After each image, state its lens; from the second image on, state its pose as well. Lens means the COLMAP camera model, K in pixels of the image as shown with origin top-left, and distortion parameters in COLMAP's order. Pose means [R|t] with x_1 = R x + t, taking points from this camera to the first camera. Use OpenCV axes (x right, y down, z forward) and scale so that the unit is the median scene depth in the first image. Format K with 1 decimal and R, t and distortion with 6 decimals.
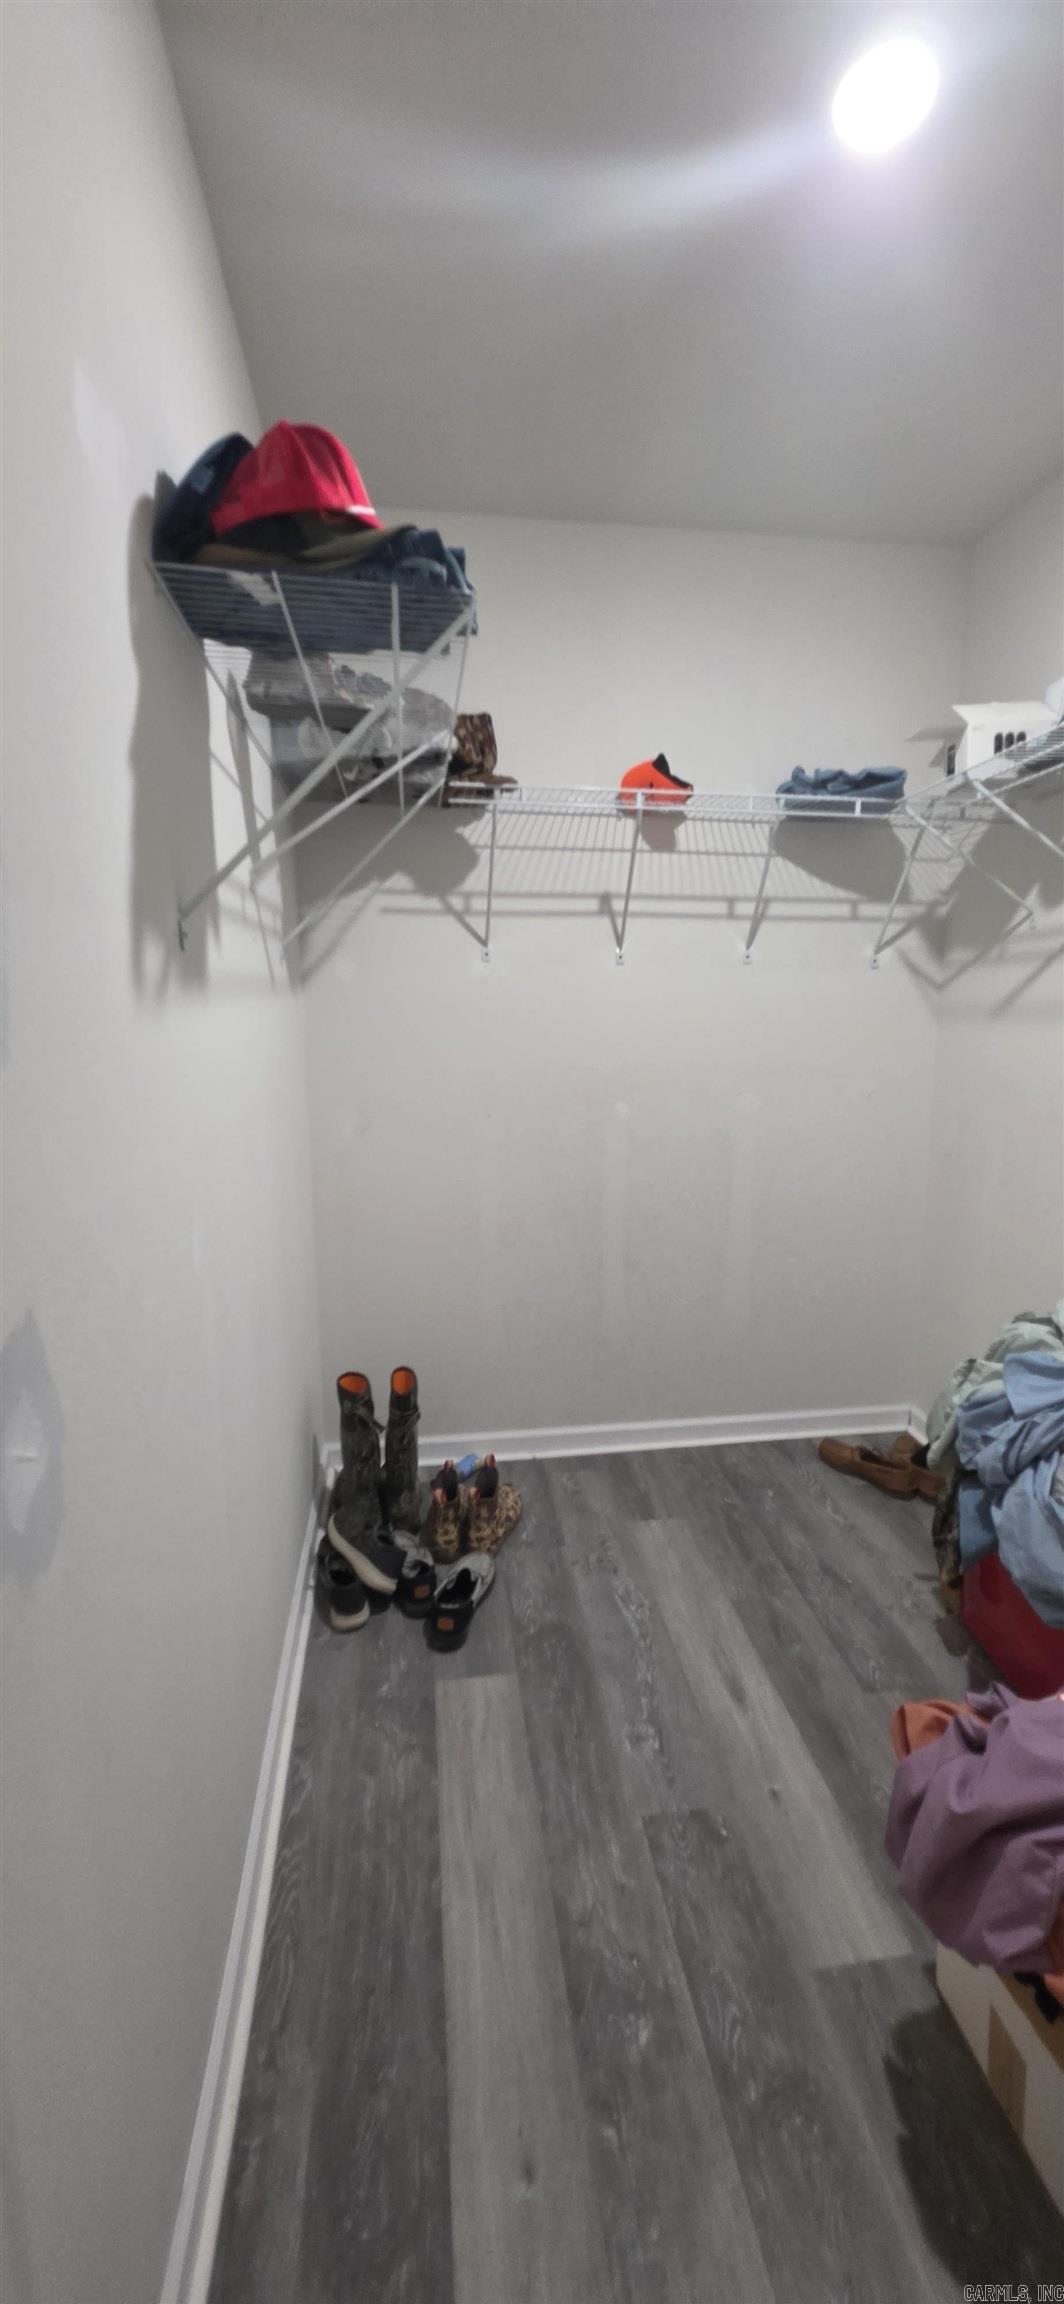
lens RADIAL K [[936.8, 0, 532.0], [0, 936.8, 1152.0], [0, 0, 1]] dist [0.001265, 0.000094]
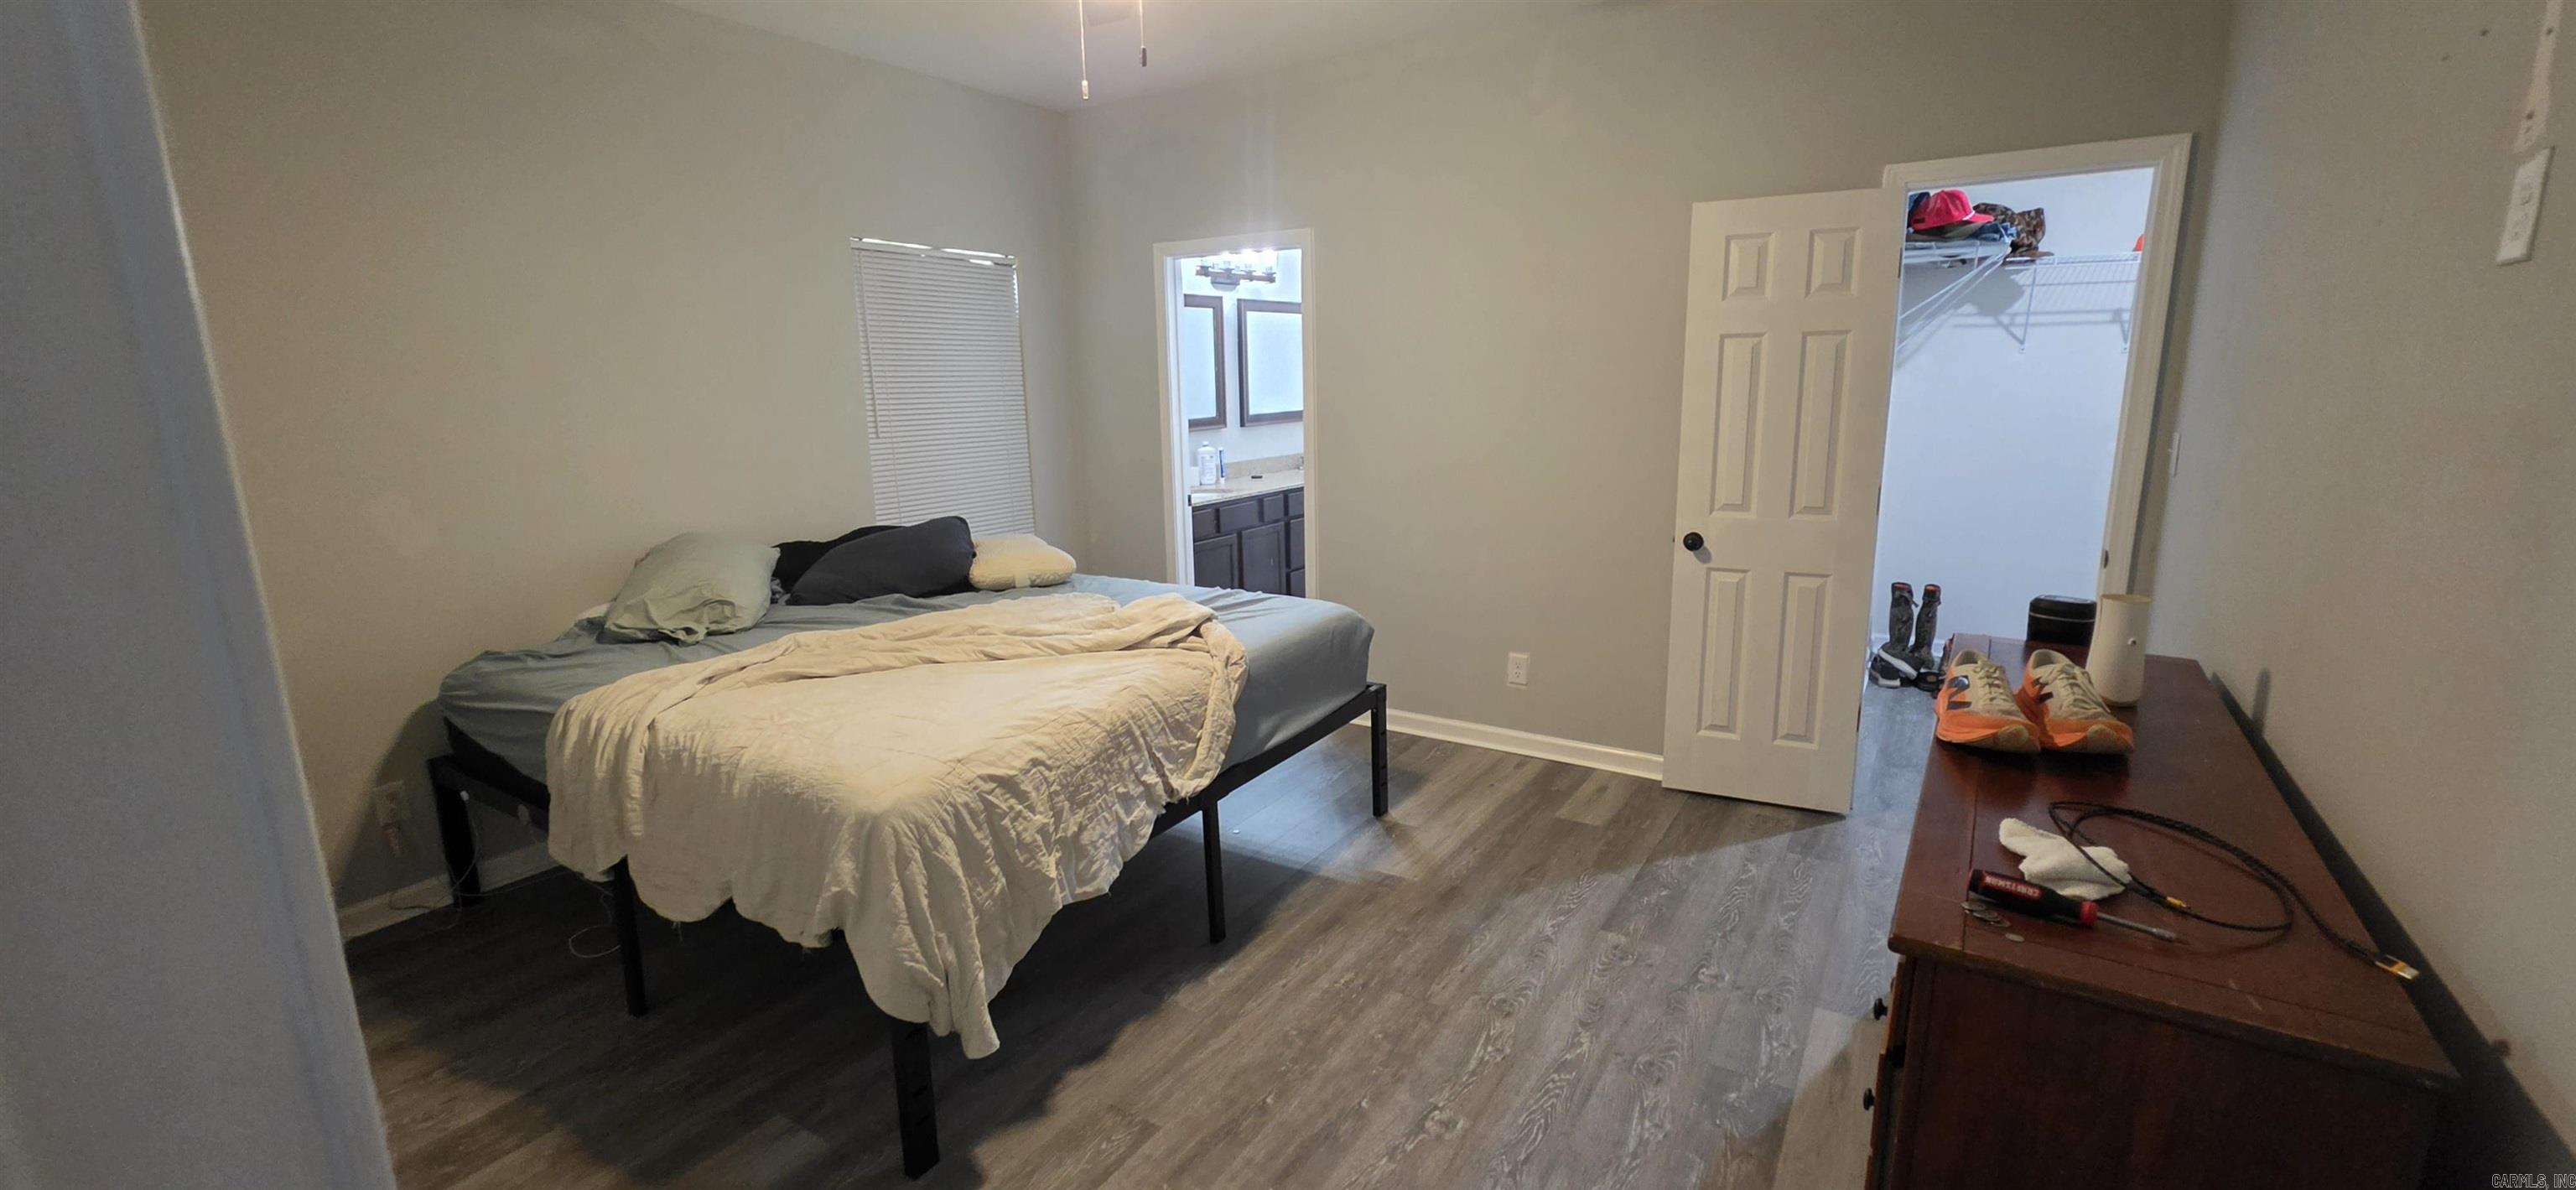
lens RADIAL K [[1047.4, 0, 1318.8], [0, 1047.4, 581.5], [0, 0, 1]] dist [0.001265, 0.000094]
pose [[0.775699, 0.106652, -0.622027, 0.189618], [-0.121576, 0.992409, 0.018547, 0.326026], [0.619283, 0.061236, 0.782776, -1.247152]]
